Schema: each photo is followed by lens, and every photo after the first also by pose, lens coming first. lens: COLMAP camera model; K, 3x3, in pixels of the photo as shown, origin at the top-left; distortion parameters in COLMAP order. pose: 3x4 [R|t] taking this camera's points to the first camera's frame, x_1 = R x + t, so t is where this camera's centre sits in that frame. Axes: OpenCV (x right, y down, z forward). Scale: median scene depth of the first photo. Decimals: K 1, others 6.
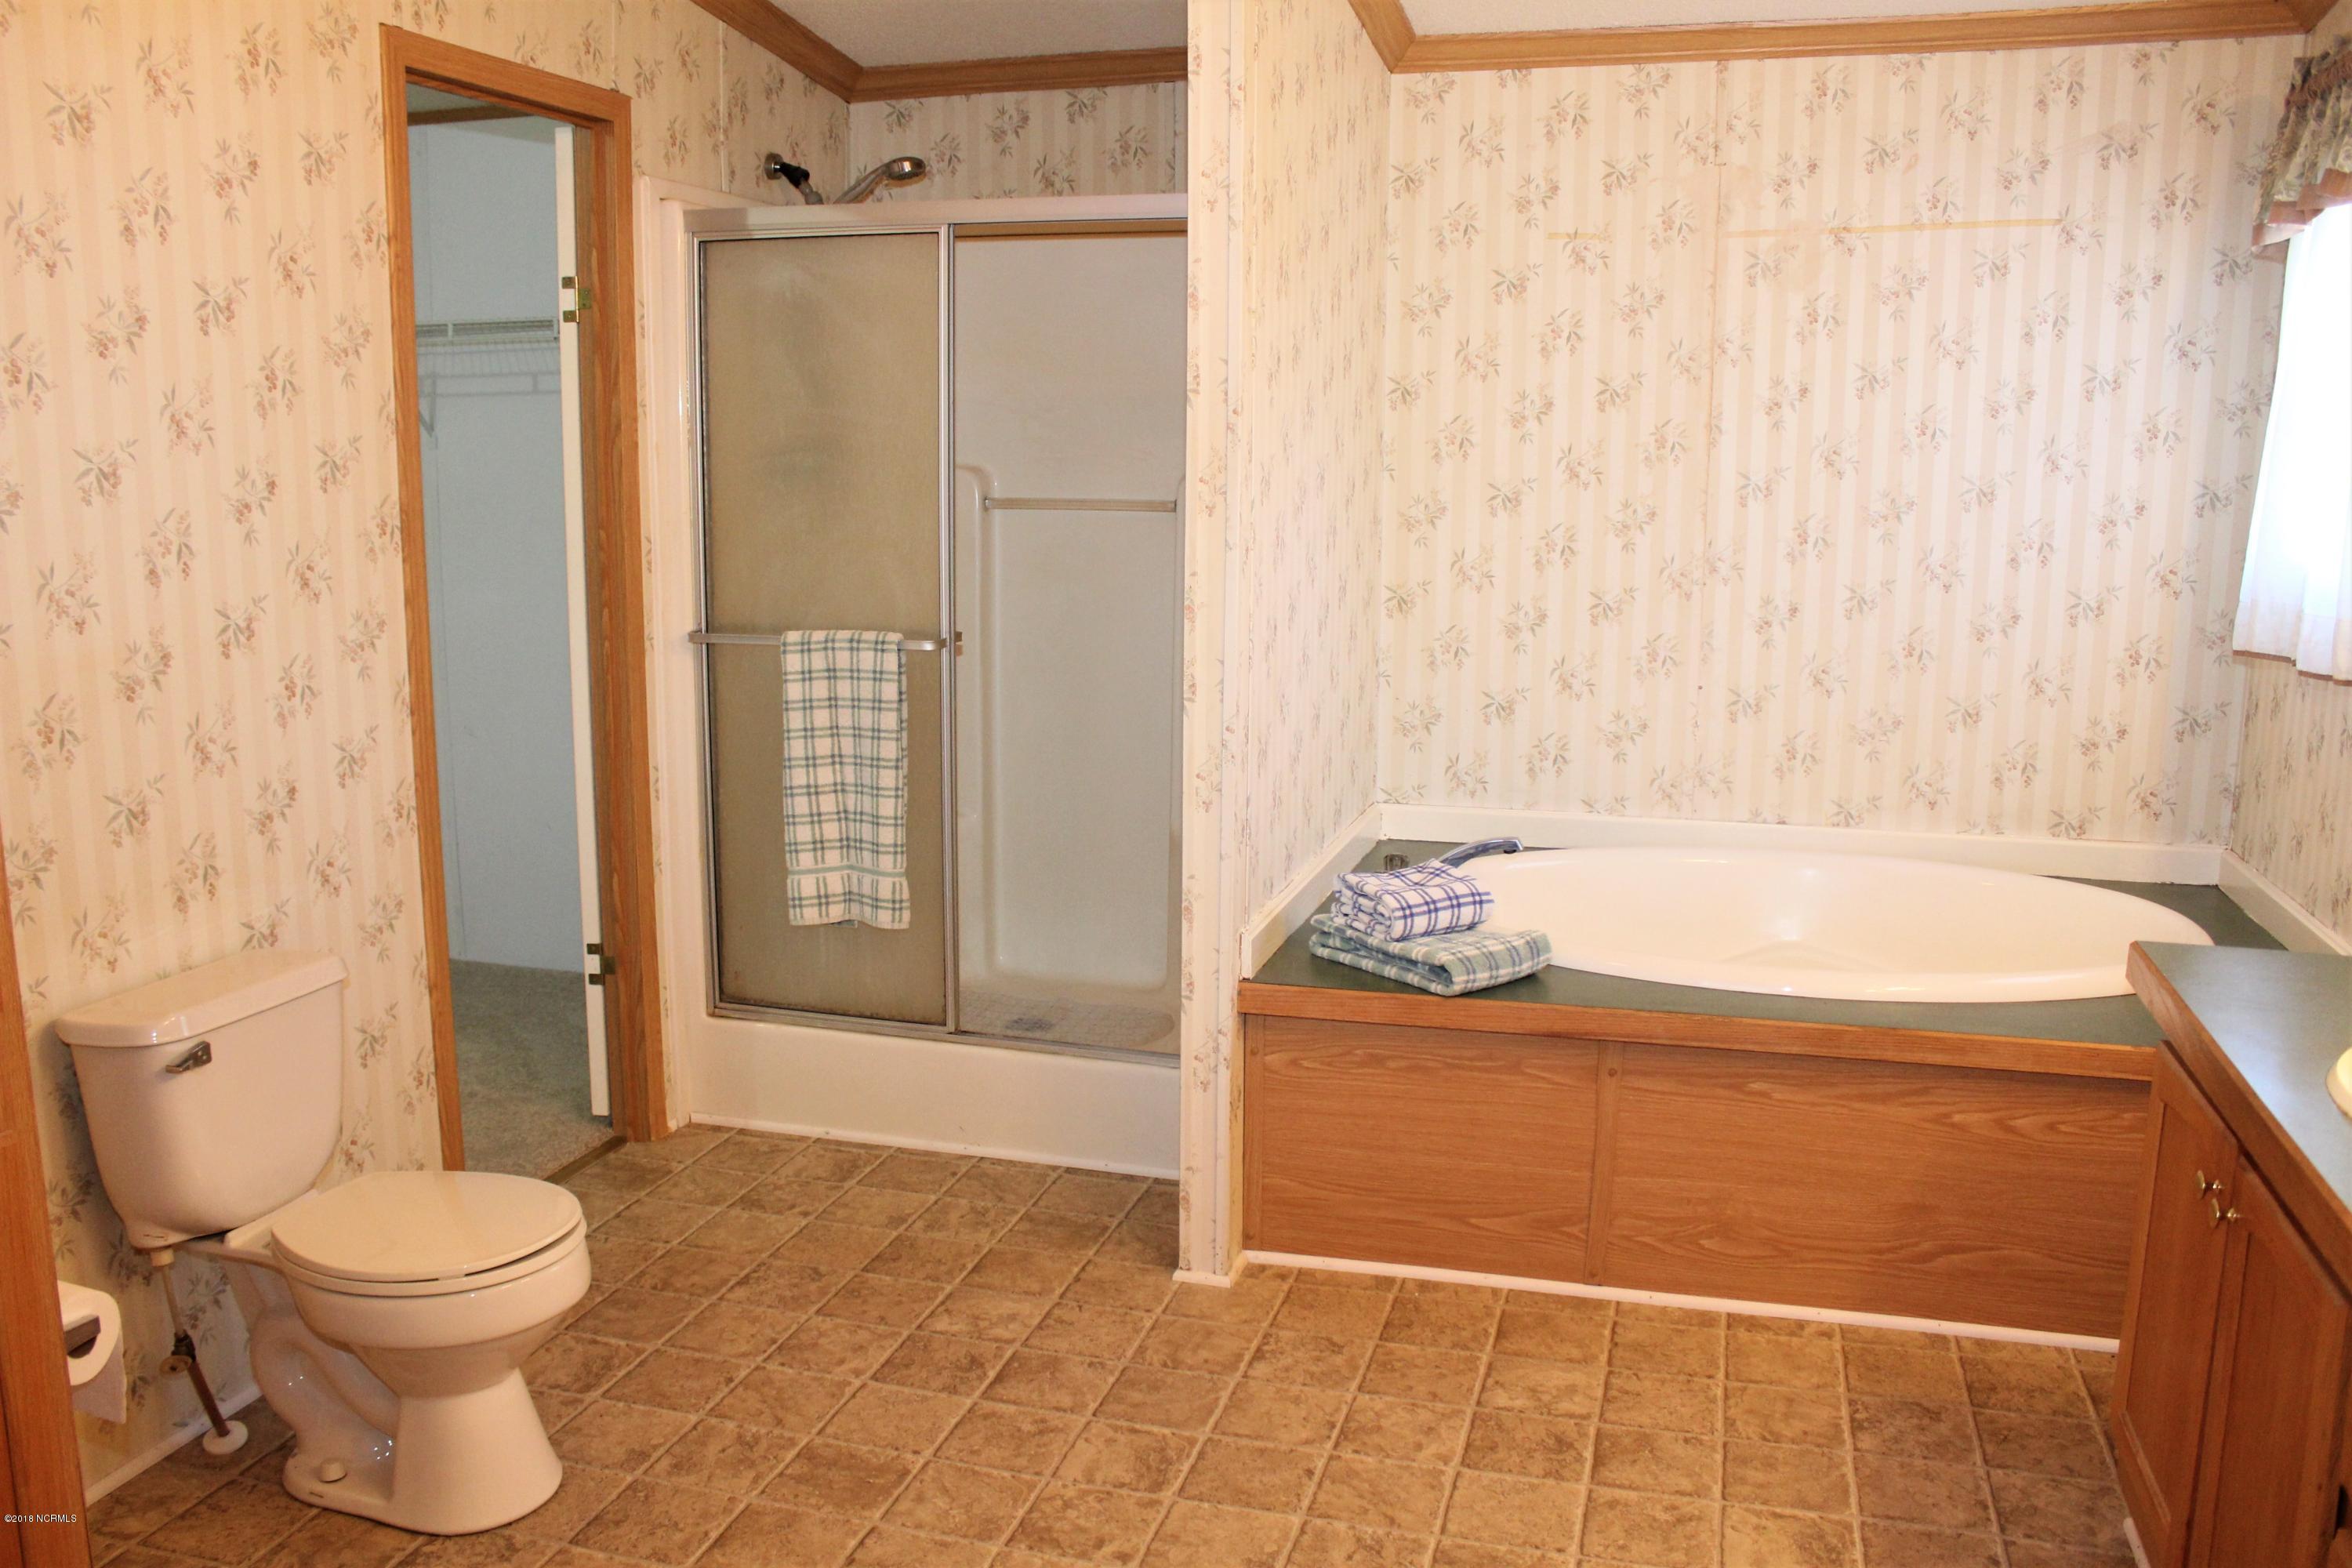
lens RADIAL K [[1962.8, 0, 1178.5], [0, 1962.8, 806.9], [0, 0, 1]] dist [-0.163258, 0.148789]
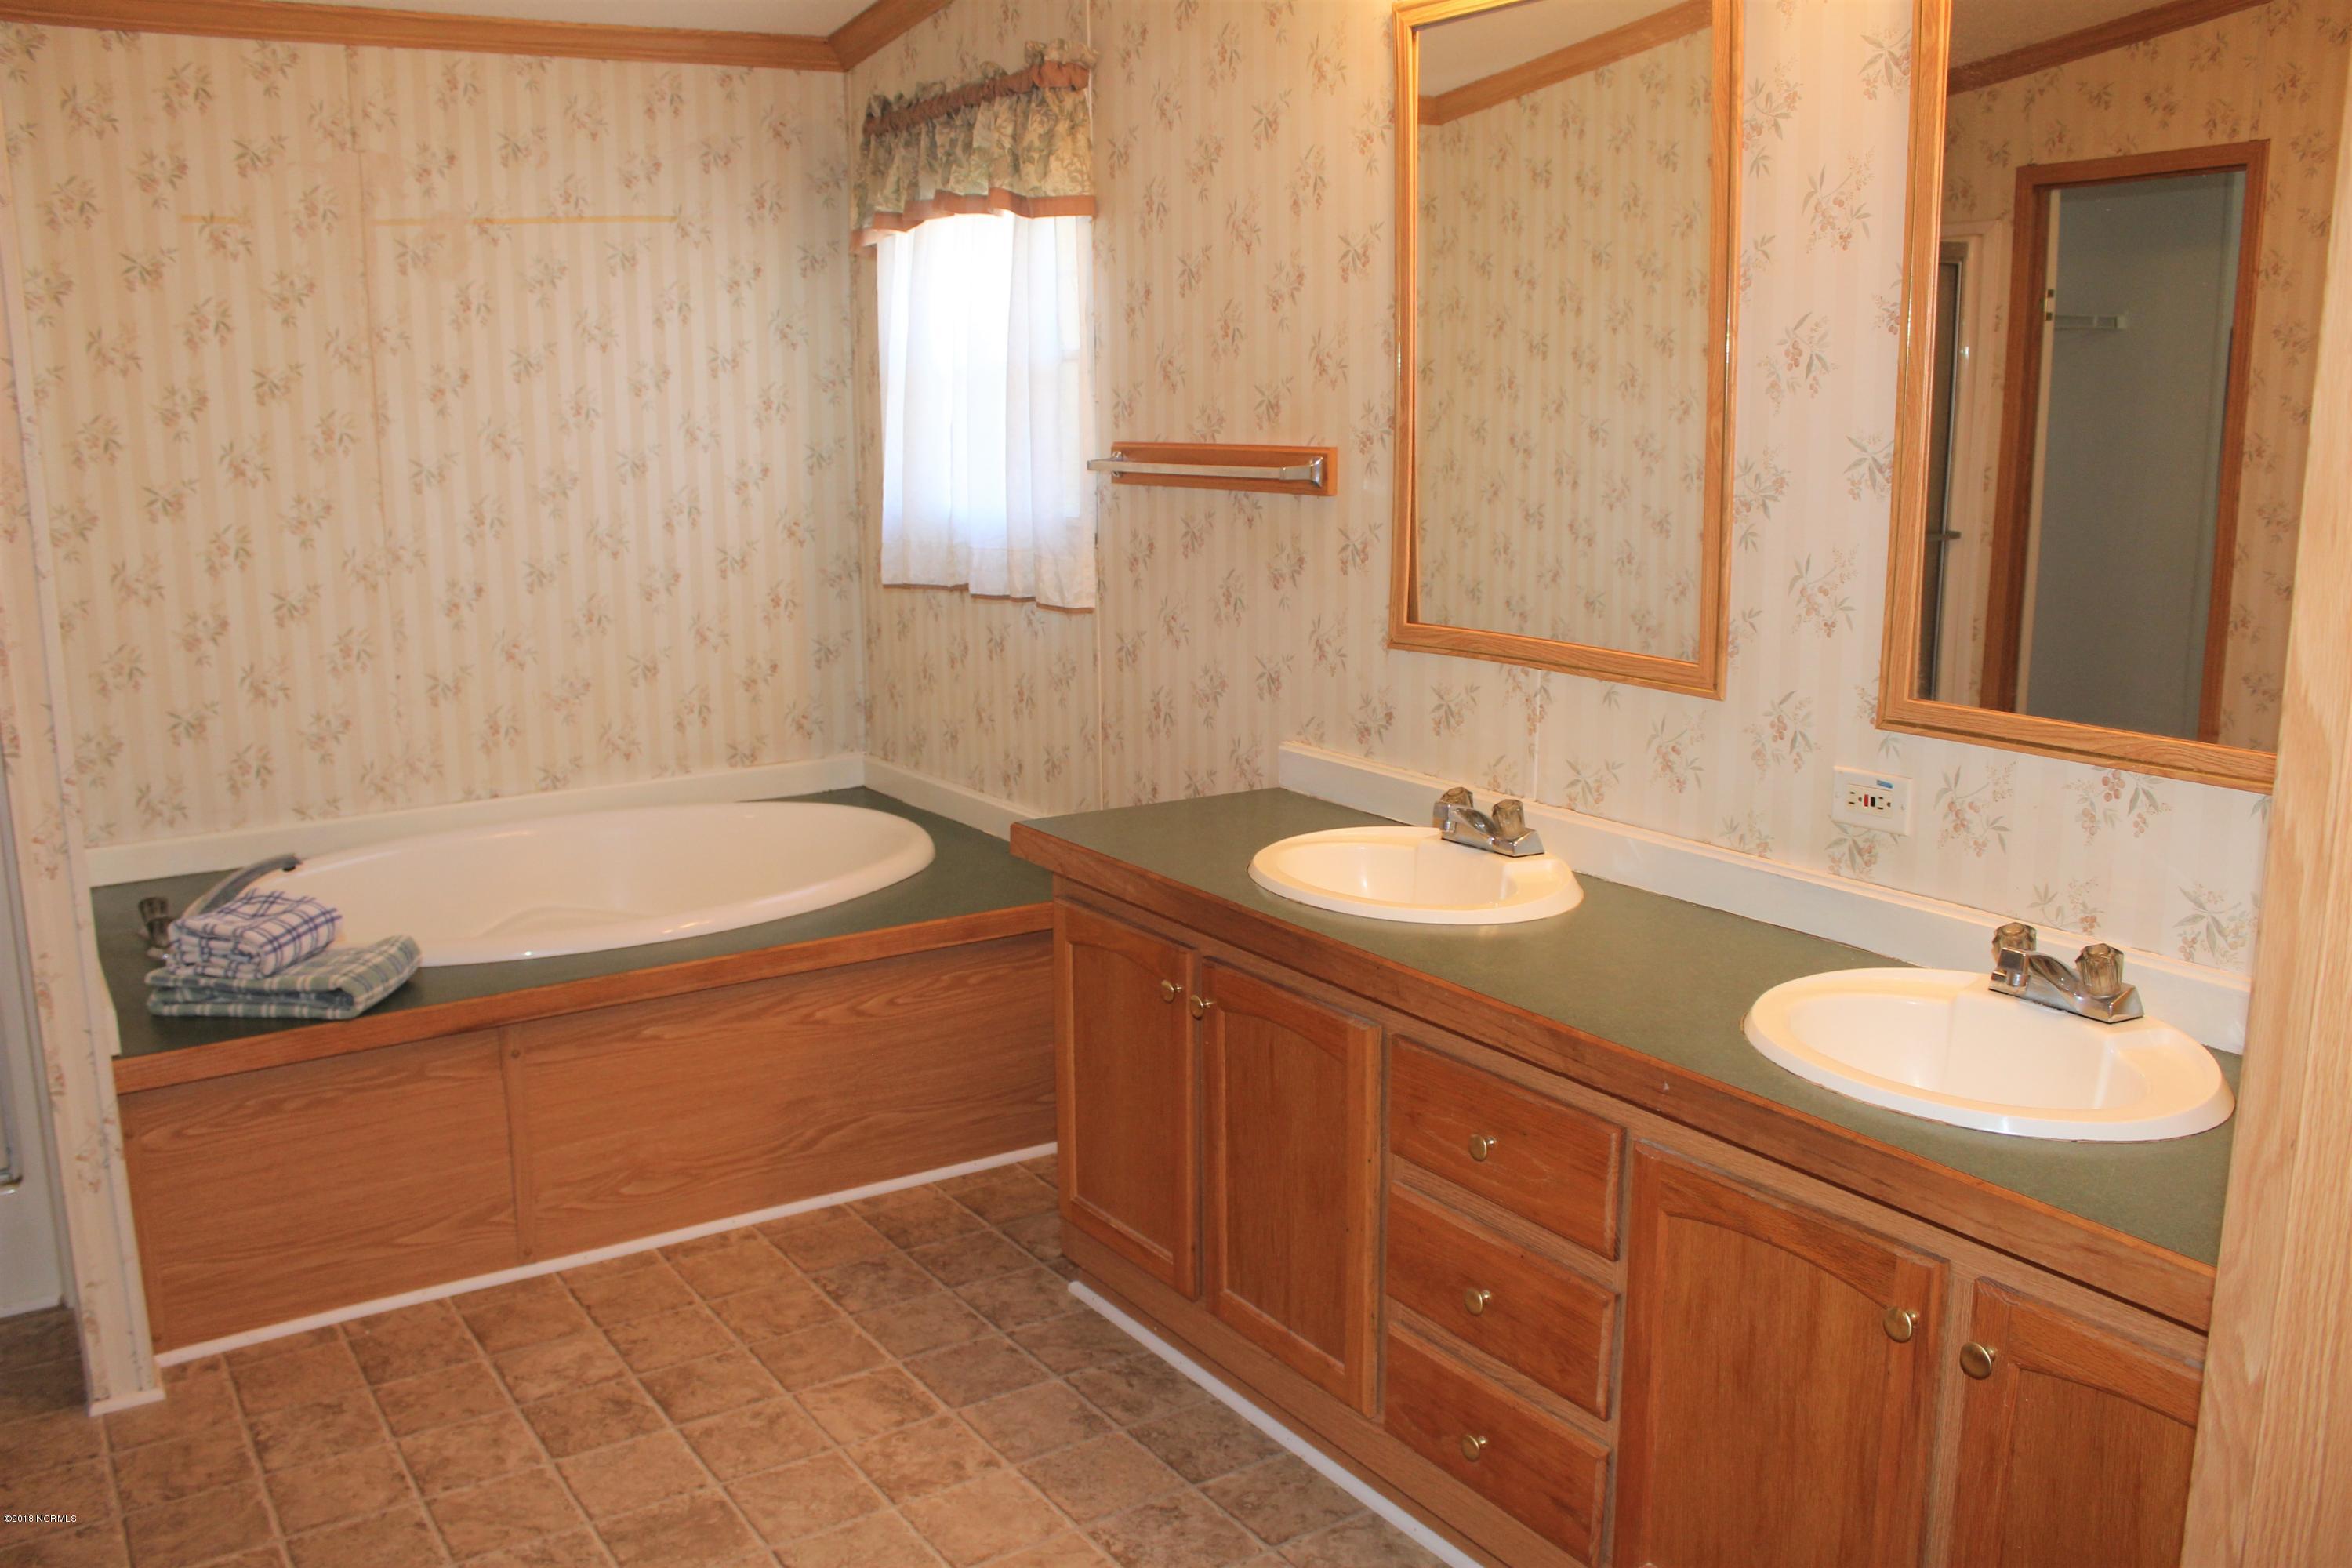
lens RADIAL K [[1962.8, 0, 1192.8], [0, 1962.8, 785.6], [0, 0, 1]] dist [-0.163258, 0.148789]
pose [[0.643800, -0.158345, 0.748631, -0.240459], [0.154464, 0.985107, 0.075528, -0.019742], [-0.749442, 0.067012, 0.658670, 0.052680]]
